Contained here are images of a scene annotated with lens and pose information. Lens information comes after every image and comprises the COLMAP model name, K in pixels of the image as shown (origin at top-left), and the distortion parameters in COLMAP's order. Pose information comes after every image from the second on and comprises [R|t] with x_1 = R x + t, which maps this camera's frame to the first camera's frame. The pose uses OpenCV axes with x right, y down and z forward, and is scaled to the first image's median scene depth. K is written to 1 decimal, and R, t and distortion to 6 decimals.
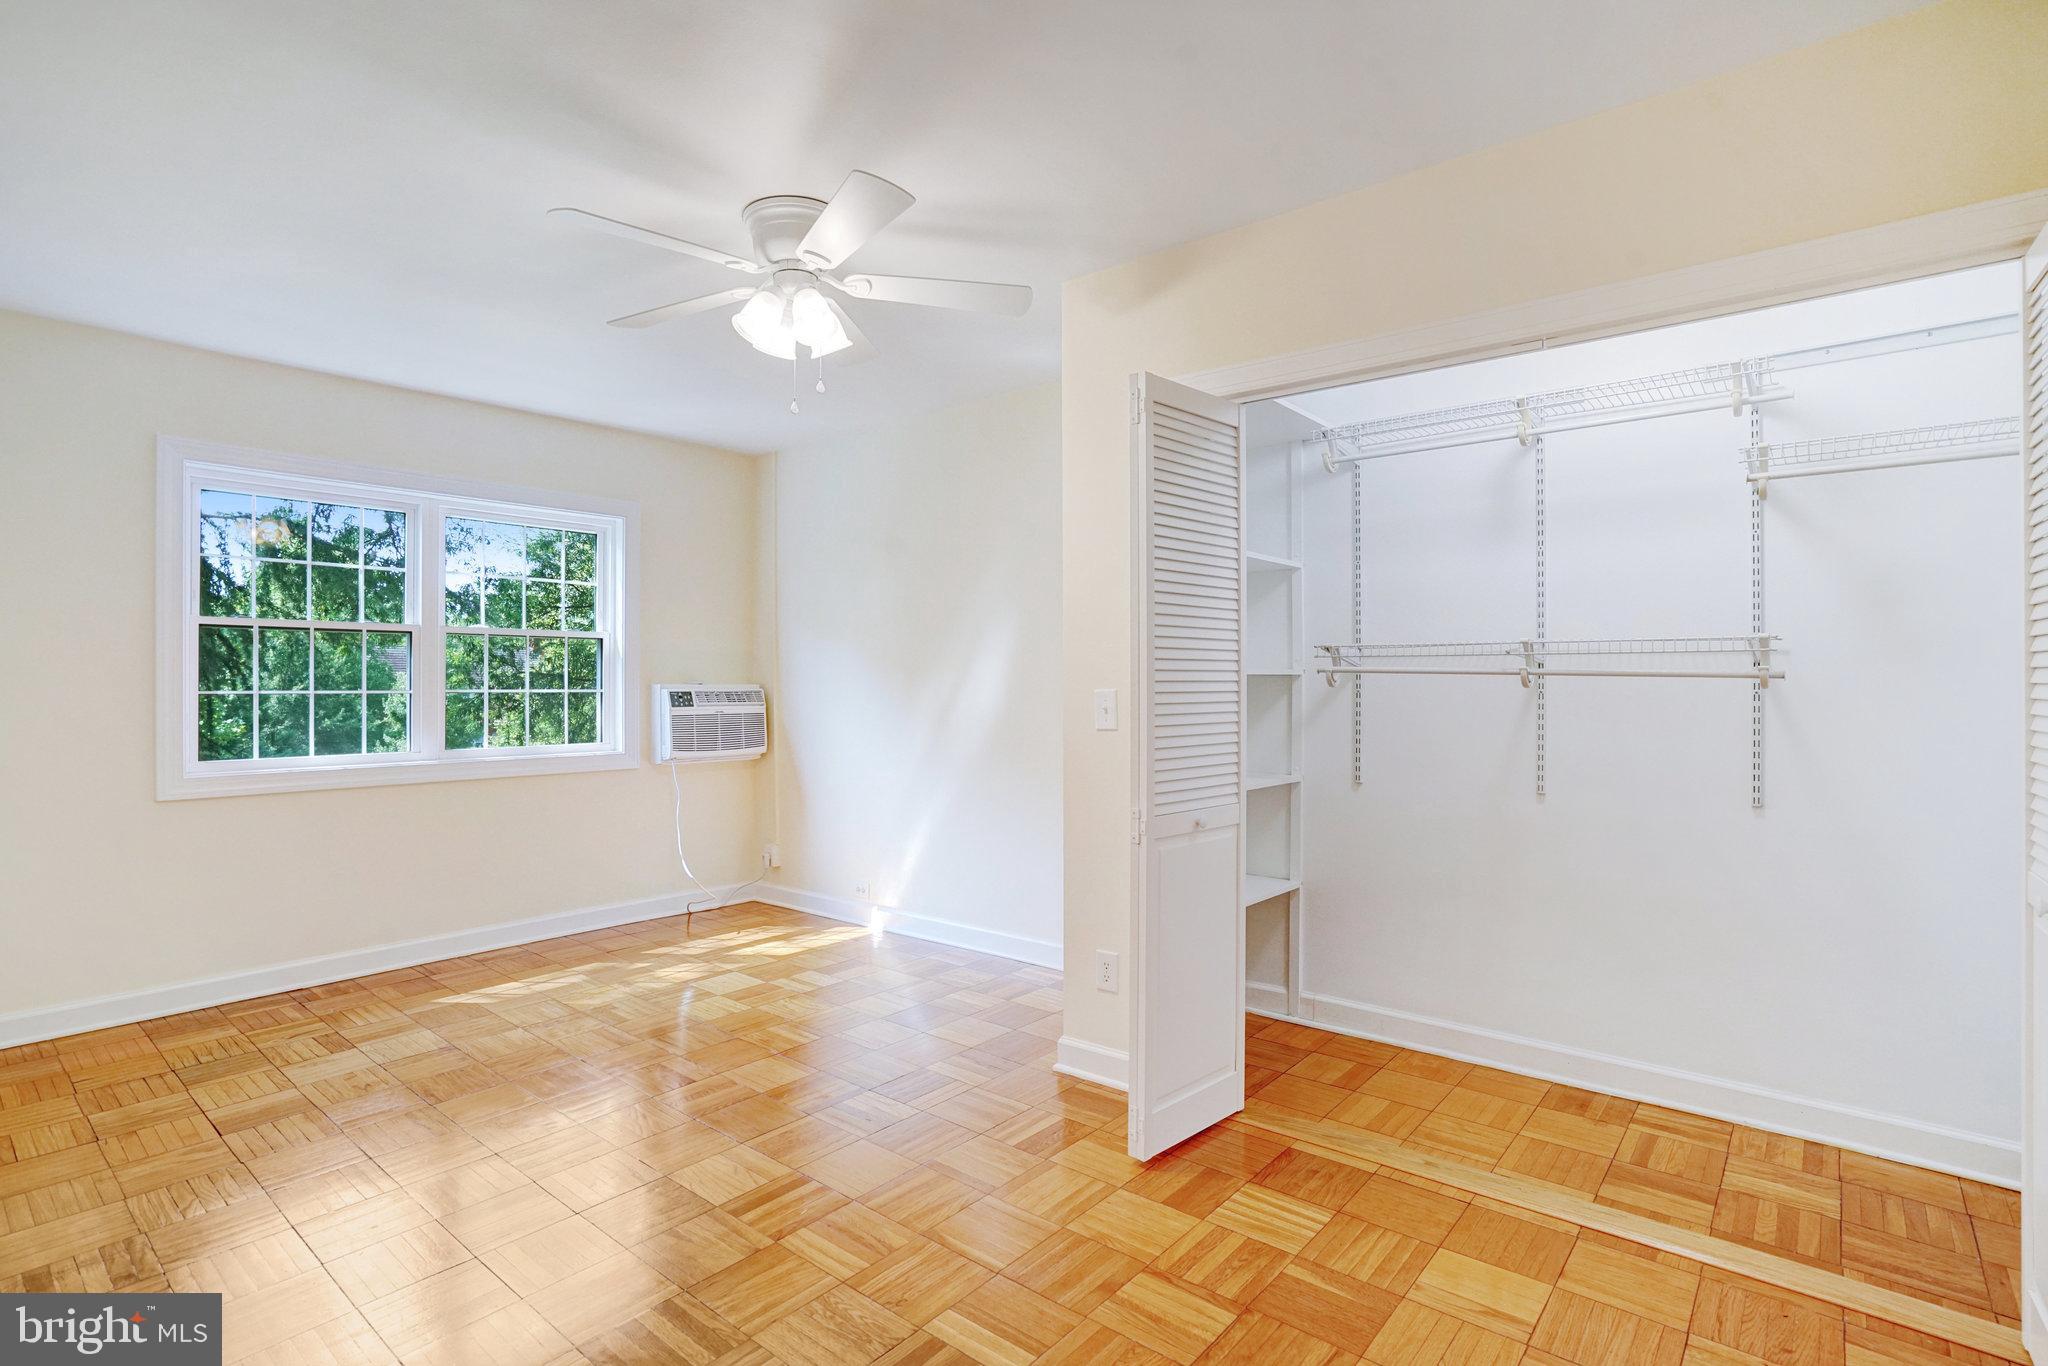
lens RADIAL K [[995.1, 0, 1024.0], [0, 995.1, 683.0], [0, 0, 1]] dist [-0.048922, 0.019825]
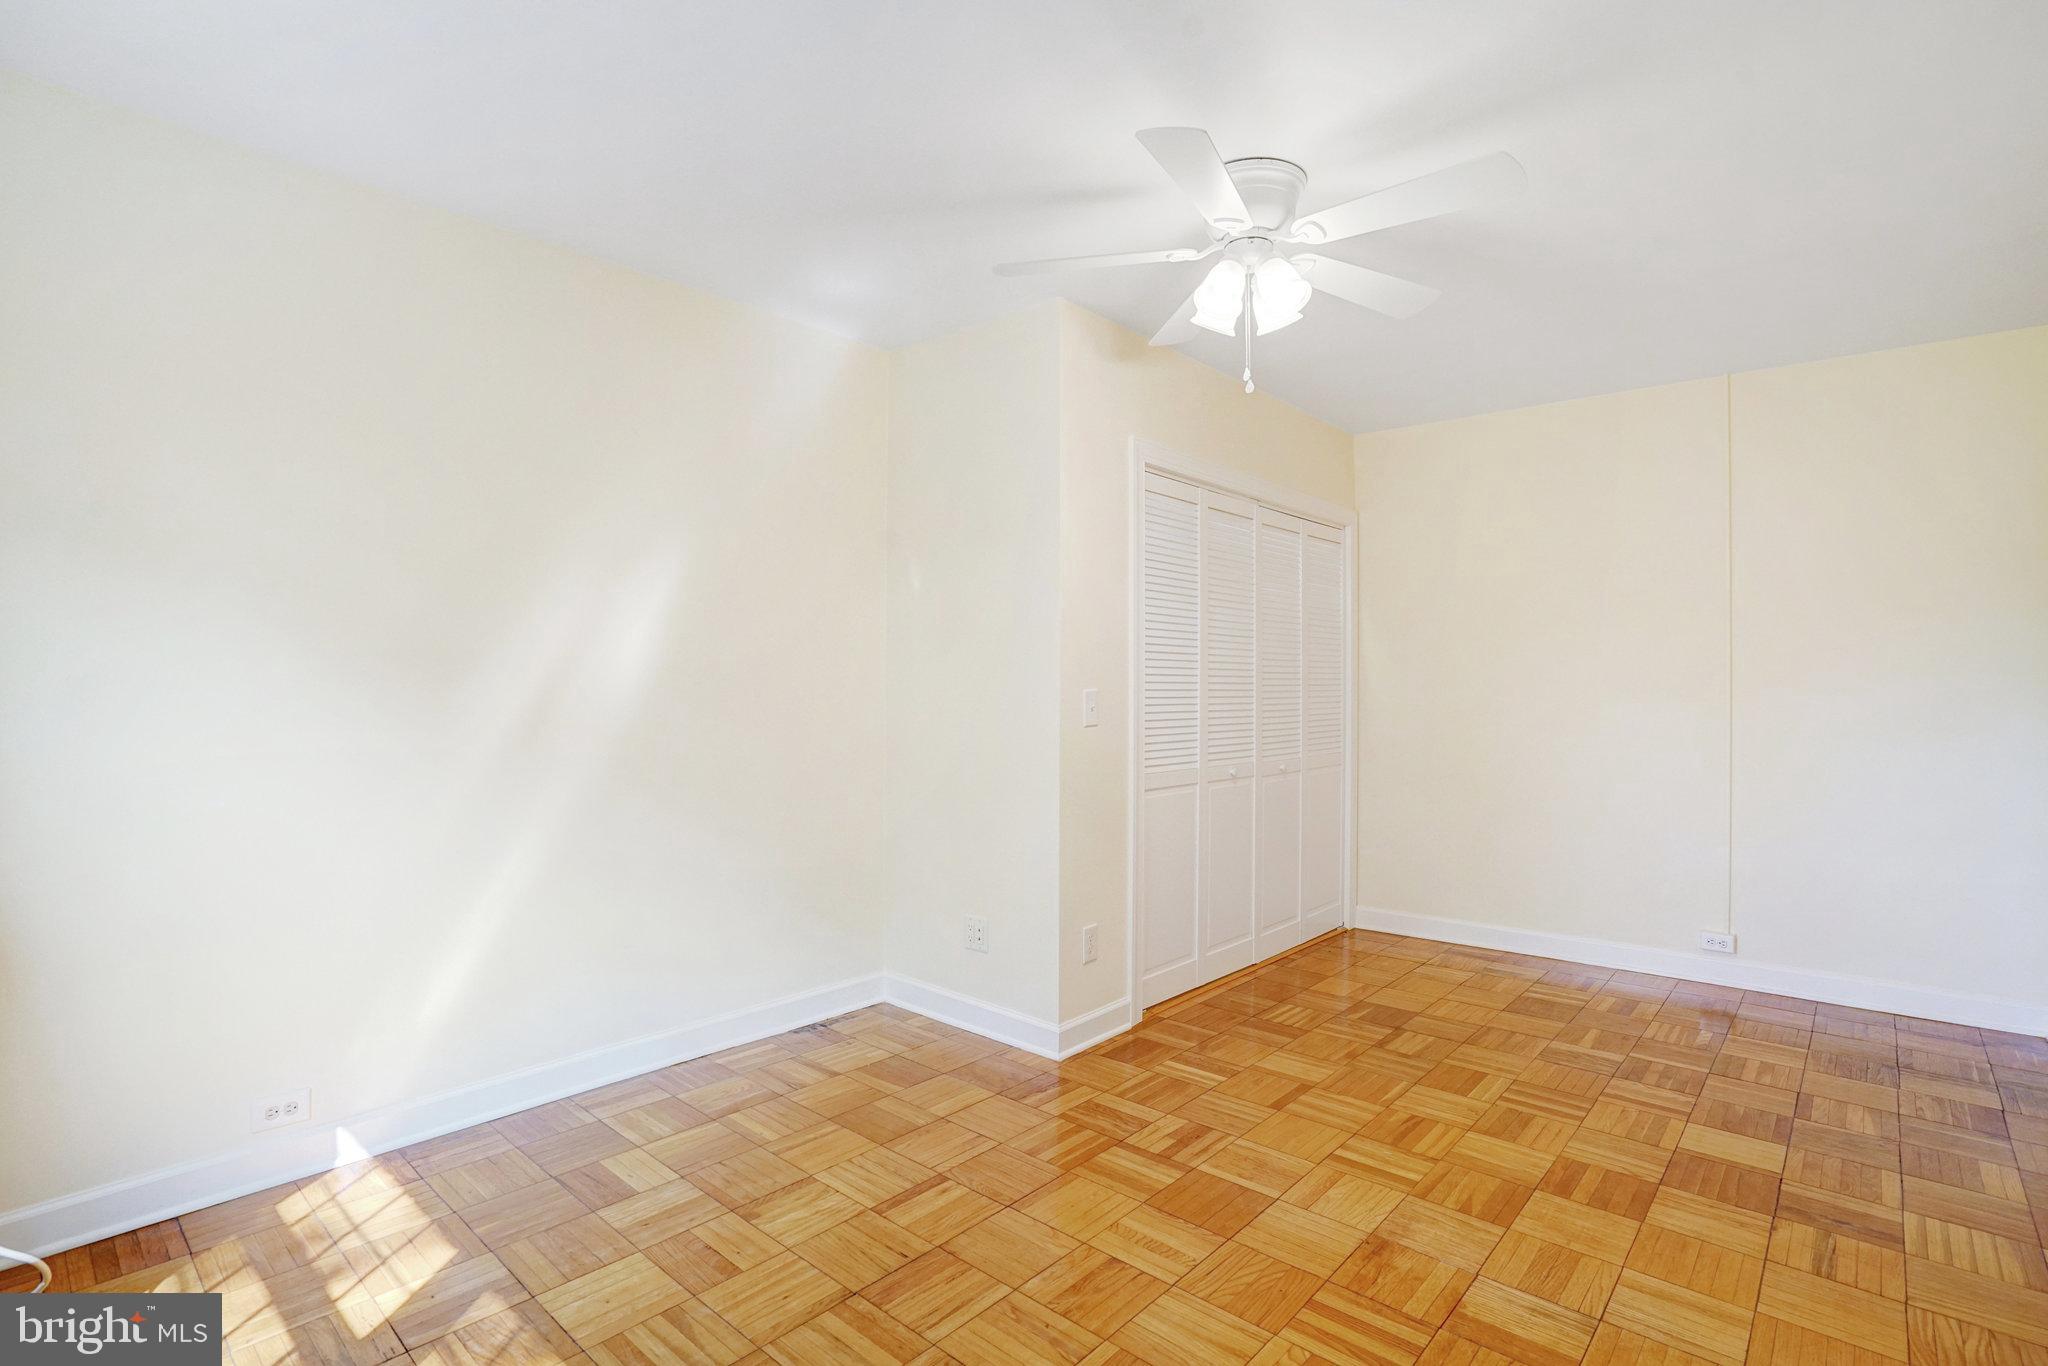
lens RADIAL K [[977.9, 0, 997.0], [0, 977.9, 694.1], [0, 0, 1]] dist [-0.058446, 0.021743]
pose [[0.047227, -0.001686, 0.998883, -0.830178], [-0.002153, 0.999996, 0.001790, 0.006187], [-0.998882, -0.002235, 0.047223, 0.861828]]
